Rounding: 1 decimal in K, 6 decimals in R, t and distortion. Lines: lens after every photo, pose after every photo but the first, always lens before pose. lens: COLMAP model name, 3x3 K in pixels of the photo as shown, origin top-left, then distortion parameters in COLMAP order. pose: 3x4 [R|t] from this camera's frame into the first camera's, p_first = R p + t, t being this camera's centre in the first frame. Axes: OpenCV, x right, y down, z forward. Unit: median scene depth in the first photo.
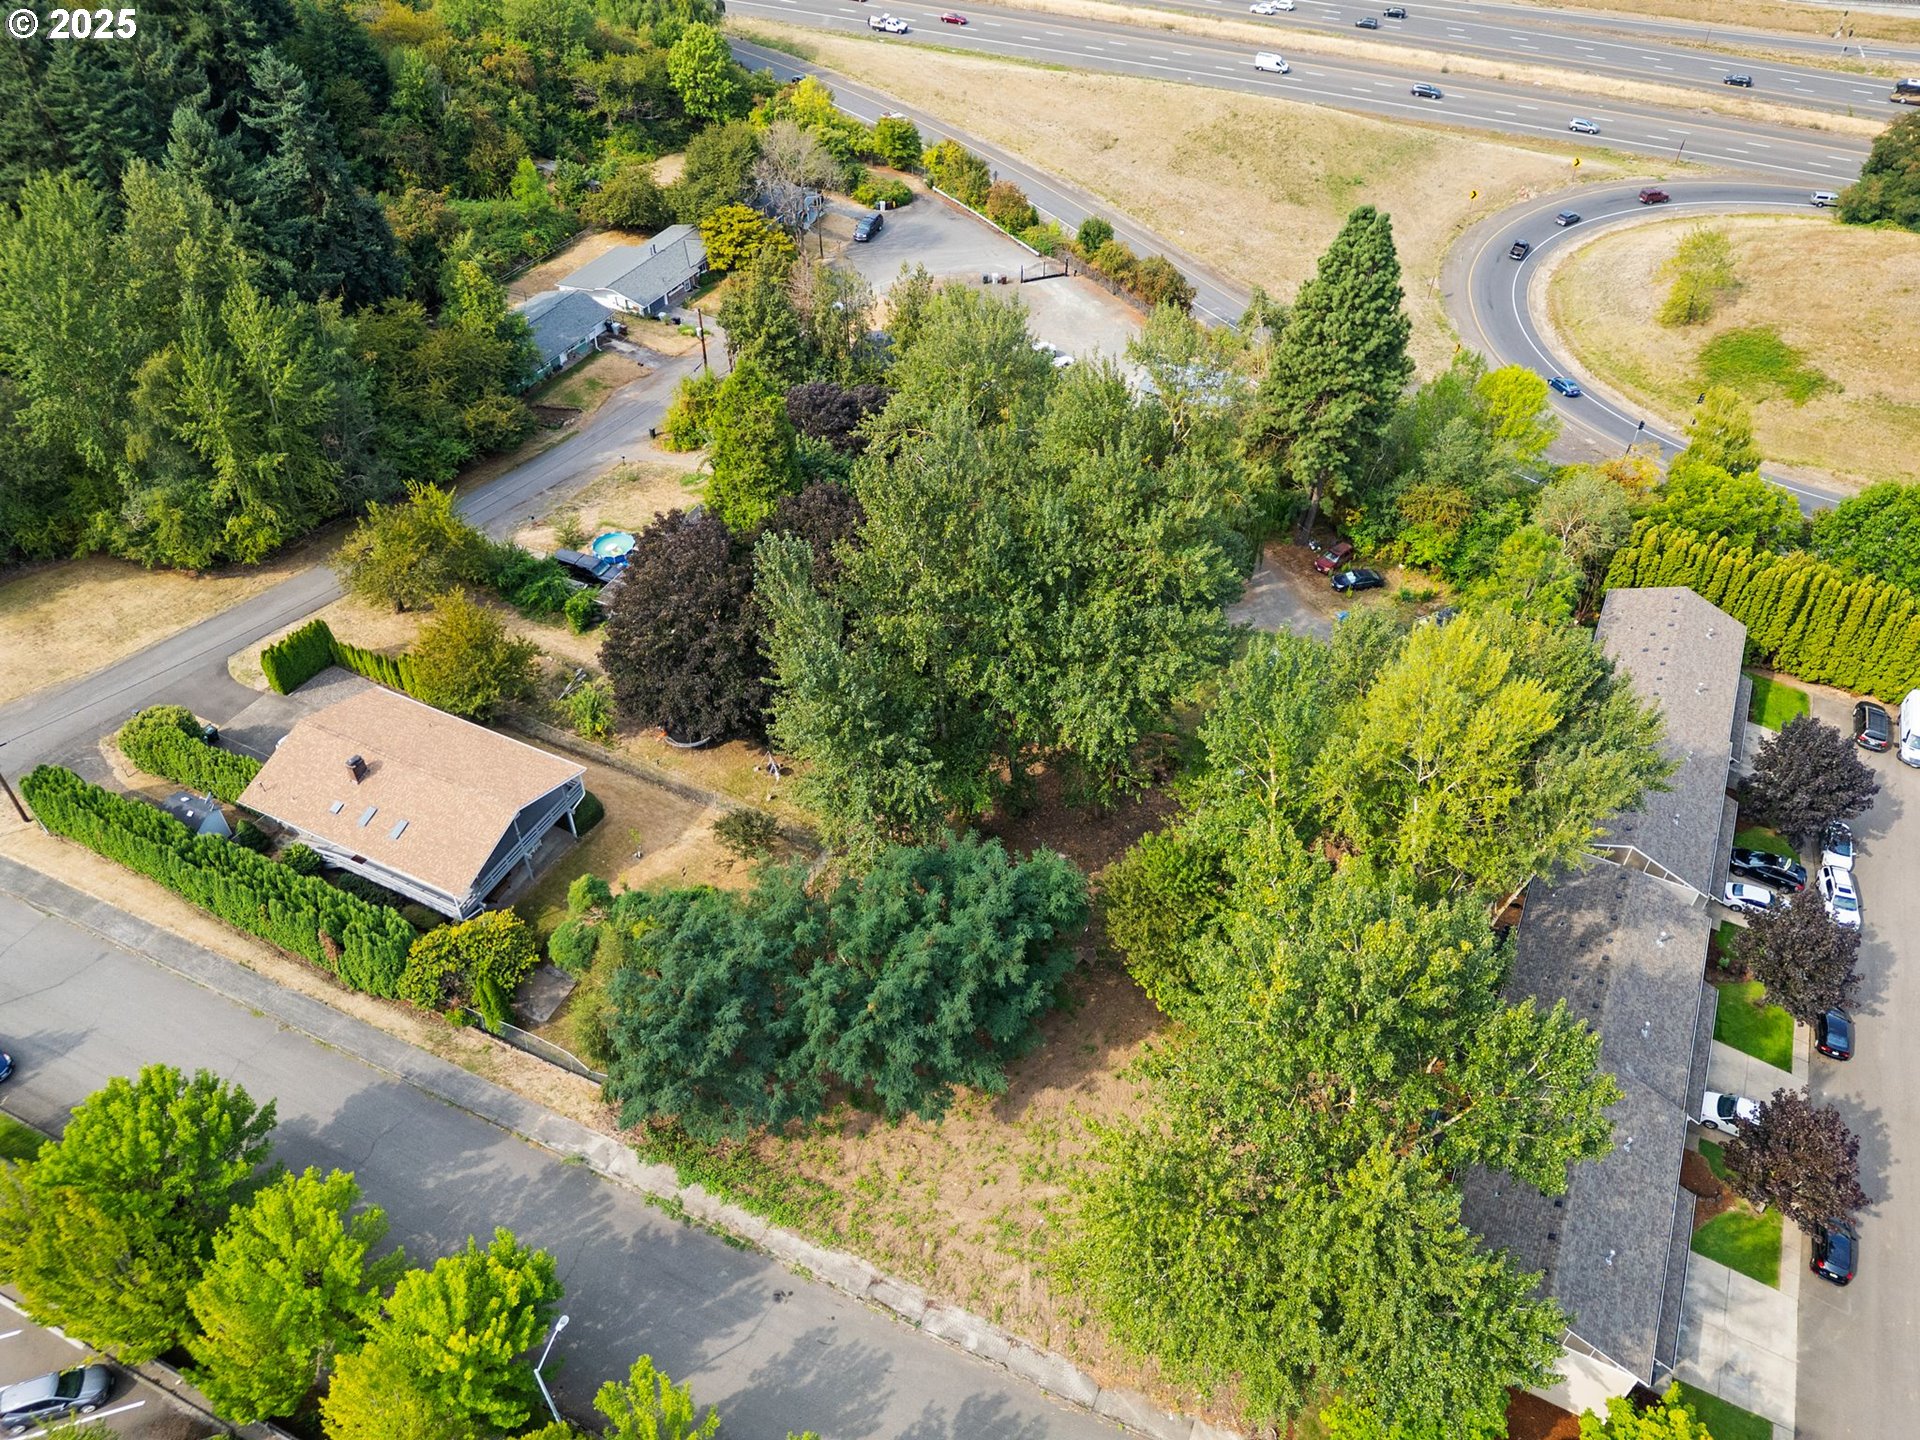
lens RADIAL K [[1434.7, 0, 1043.0], [0, 1434.7, 719.9], [0, 0, 1]] dist [0.042698, -0.008466]
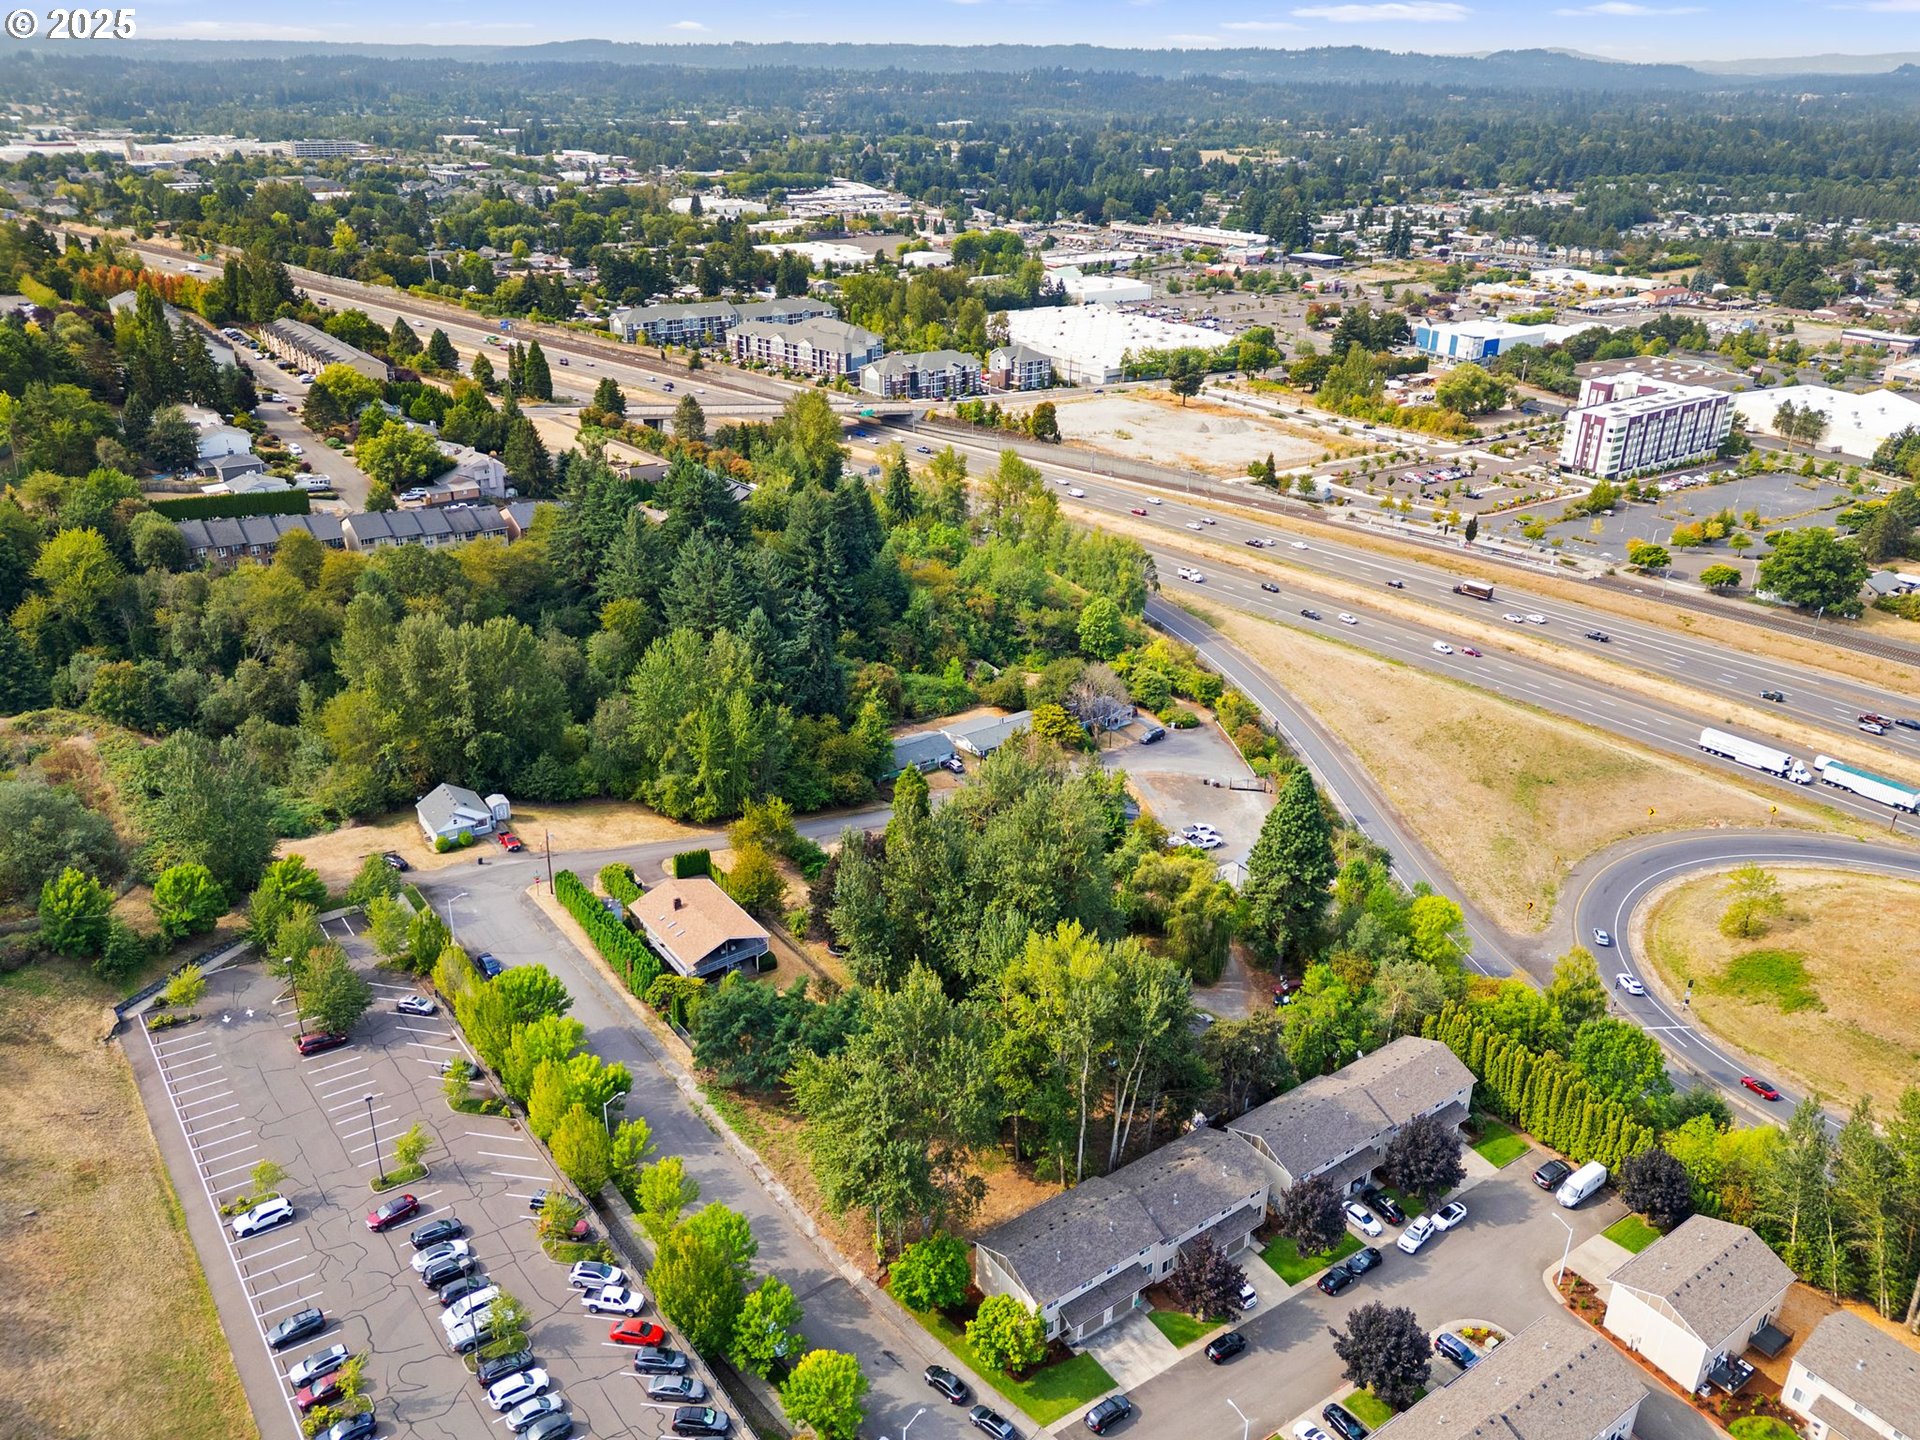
lens RADIAL K [[1458.2, 0, 970.1], [0, 1458.2, 746.9], [0, 0, 1]] dist [0.102500, -0.114254]
pose [[0.877999, 0.196691, -0.436382, 0.616658], [-0.325358, 0.913917, -0.242688, 0.159786], [0.351083, 0.355061, 0.866414, -0.611990]]
